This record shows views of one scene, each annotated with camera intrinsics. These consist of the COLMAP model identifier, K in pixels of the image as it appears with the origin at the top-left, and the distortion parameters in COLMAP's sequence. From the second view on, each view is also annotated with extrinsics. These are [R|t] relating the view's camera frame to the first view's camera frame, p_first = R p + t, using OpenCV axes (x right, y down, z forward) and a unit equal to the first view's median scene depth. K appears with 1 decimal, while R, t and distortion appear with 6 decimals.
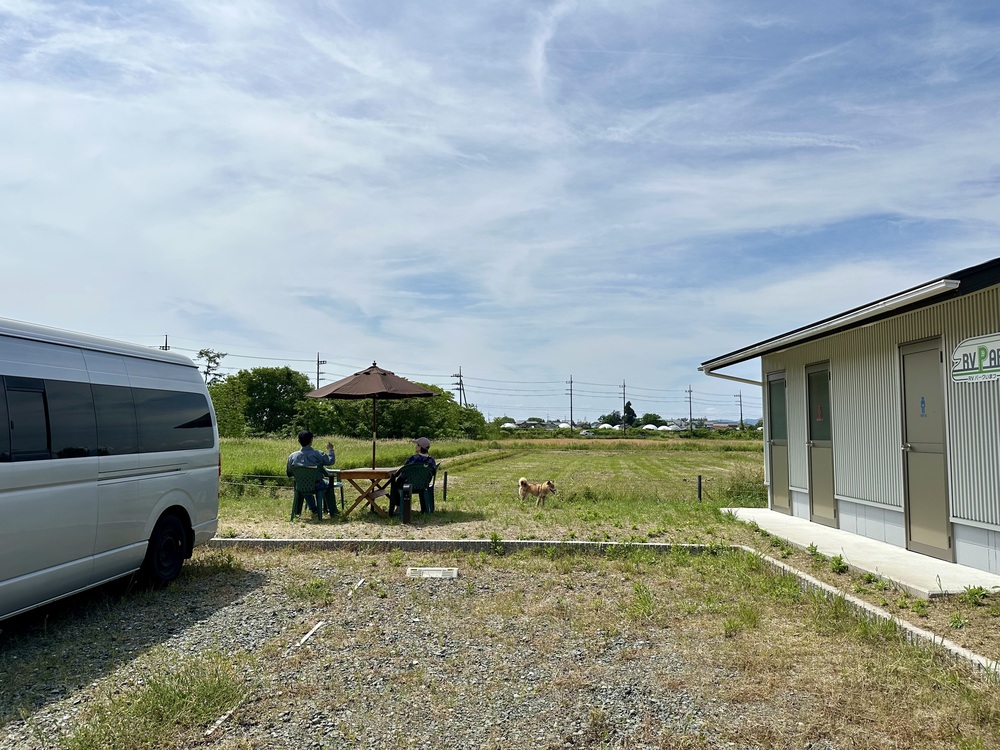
lens RADIAL K [[703.8, 0, 509.0], [0, 703.8, 378.3], [0, 0, 1]] dist [0.040369, -0.021712]
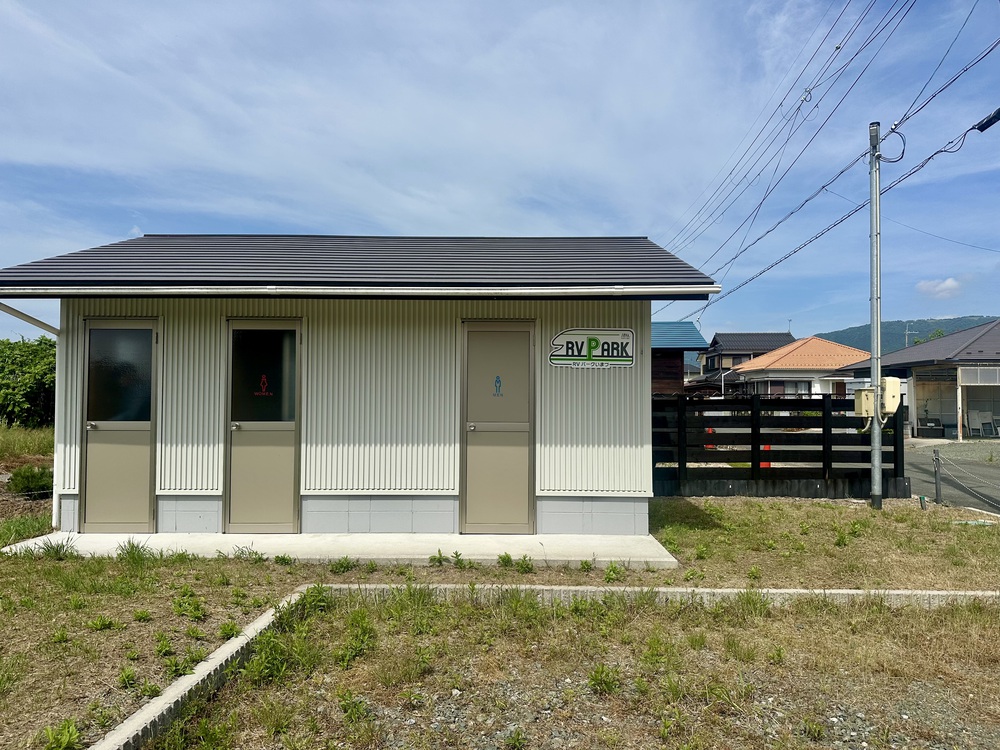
lens RADIAL K [[703.8, 0, 499.9], [0, 703.8, 365.5], [0, 0, 1]] dist [0.040369, -0.021712]
pose [[0.029663, 0.024552, 0.999258, -0.369946], [-0.080506, 0.996509, -0.022095, 0.029169], [-0.996313, -0.079791, 0.031536, 0.869207]]
